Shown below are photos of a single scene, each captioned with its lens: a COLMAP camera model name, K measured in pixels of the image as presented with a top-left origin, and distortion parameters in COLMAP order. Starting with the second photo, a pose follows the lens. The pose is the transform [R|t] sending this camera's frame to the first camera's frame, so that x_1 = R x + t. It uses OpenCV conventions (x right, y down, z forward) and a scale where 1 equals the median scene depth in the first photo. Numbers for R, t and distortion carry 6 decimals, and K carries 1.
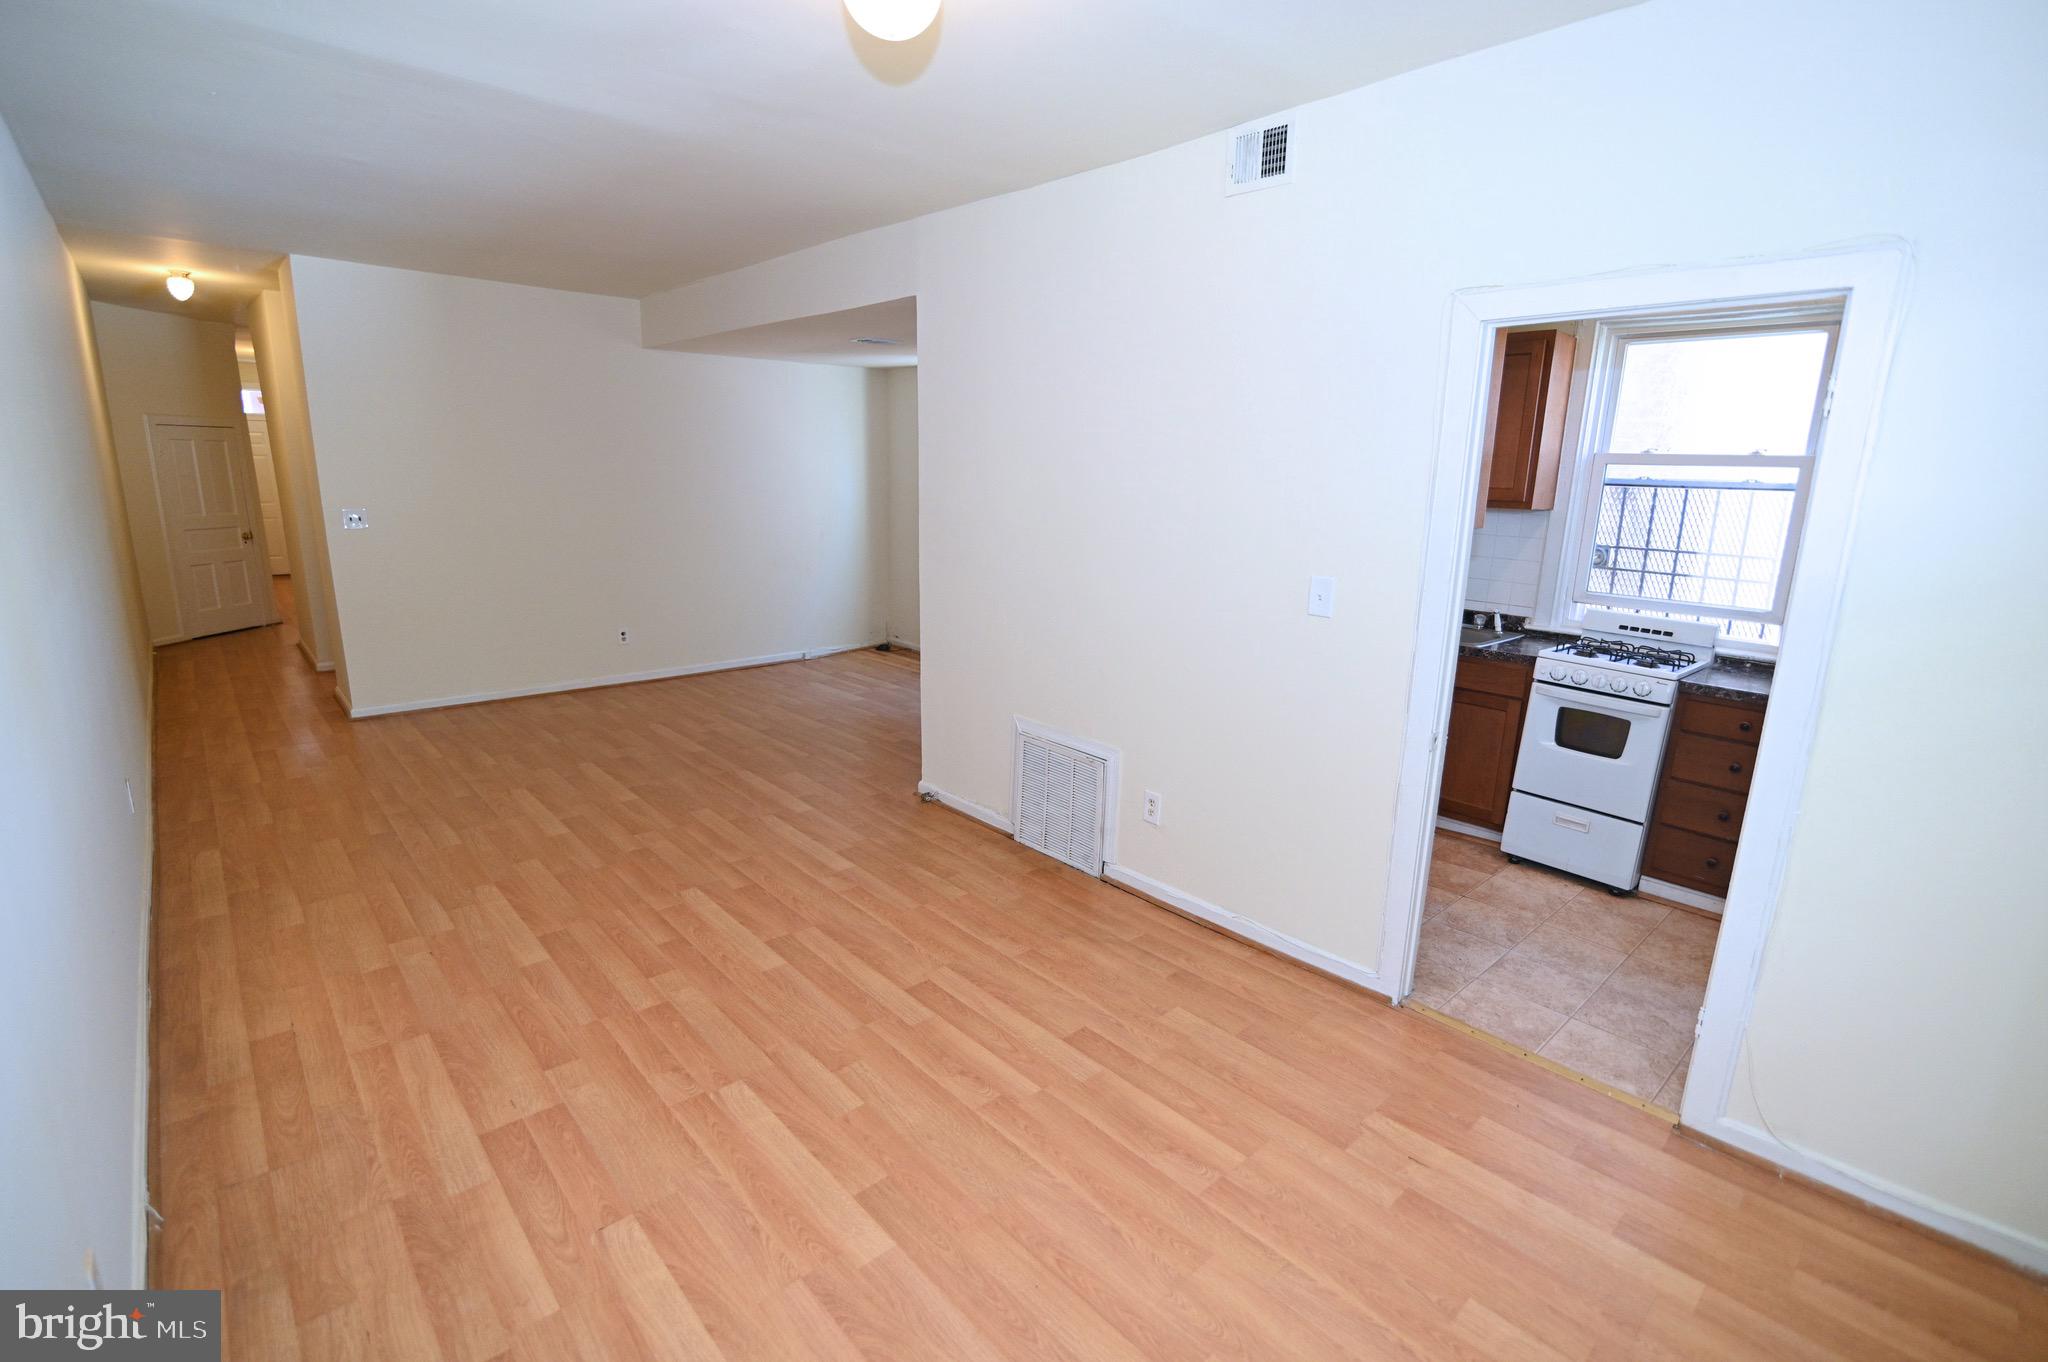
lens RADIAL K [[935.4, 0, 1023.3], [0, 935.4, 685.5], [0, 0, 1]] dist [-0.019471, 0.000752]
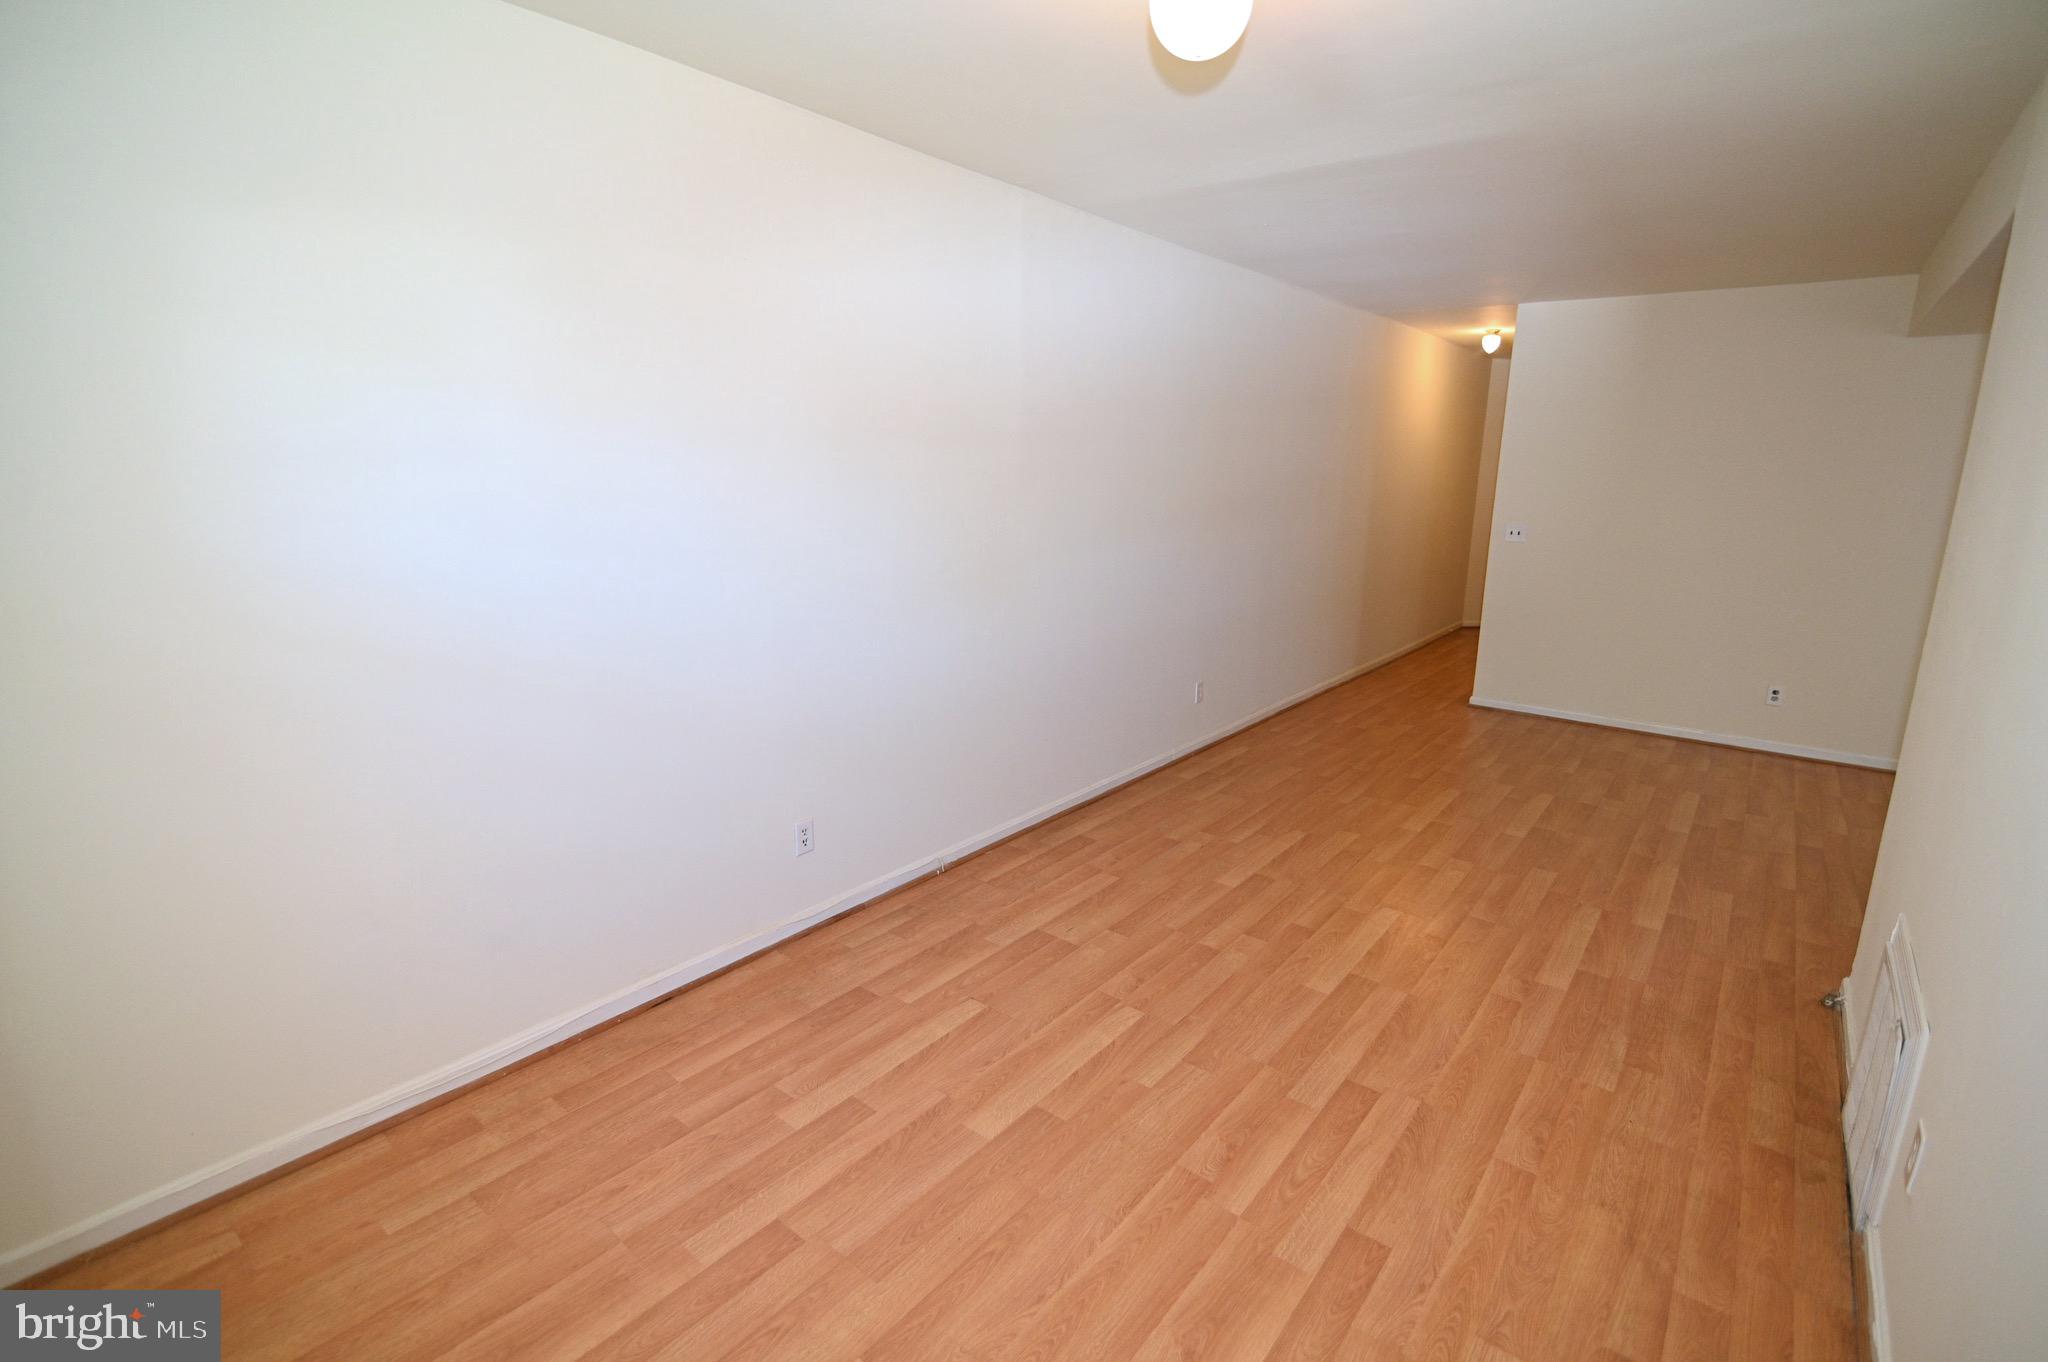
lens RADIAL K [[935.4, 0, 1023.3], [0, 935.4, 685.5], [0, 0, 1]] dist [-0.019471, 0.000752]
pose [[0.149283, 0.205438, -0.967217, 0.537595], [-0.231567, 0.958239, 0.167791, -0.092334], [0.961297, 0.198928, 0.190622, 0.427698]]
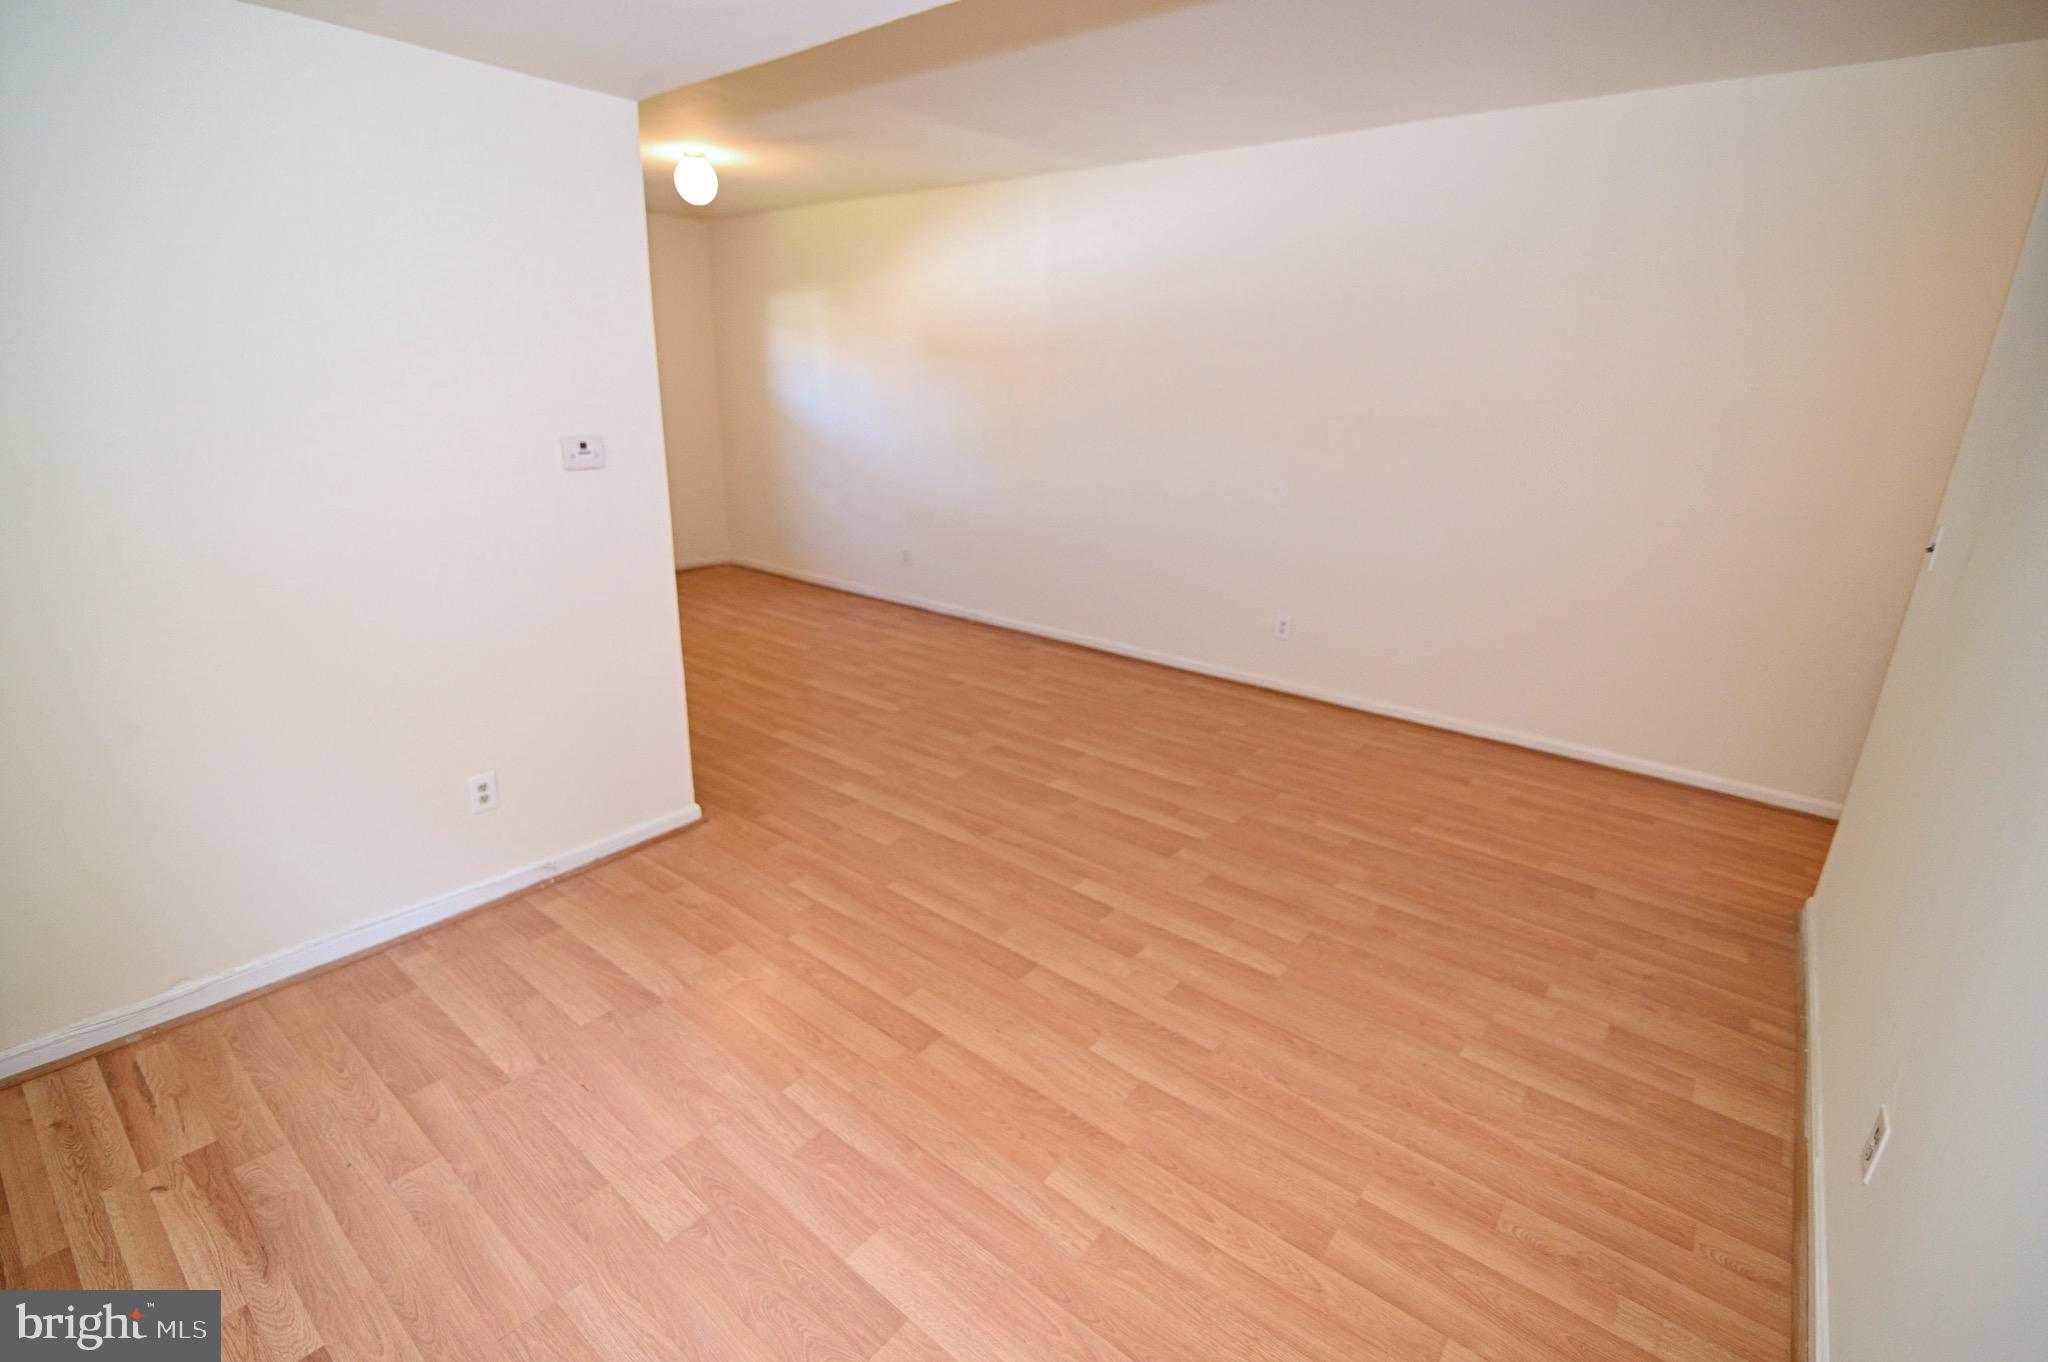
lens RADIAL K [[935.4, 0, 1023.3], [0, 935.4, 685.5], [0, 0, 1]] dist [-0.019471, 0.000752]
pose [[-0.987458, 0.003337, -0.157846, -0.359955], [-0.079482, 0.853336, 0.515268, -0.543471], [0.136415, 0.521351, -0.842368, 2.315413]]
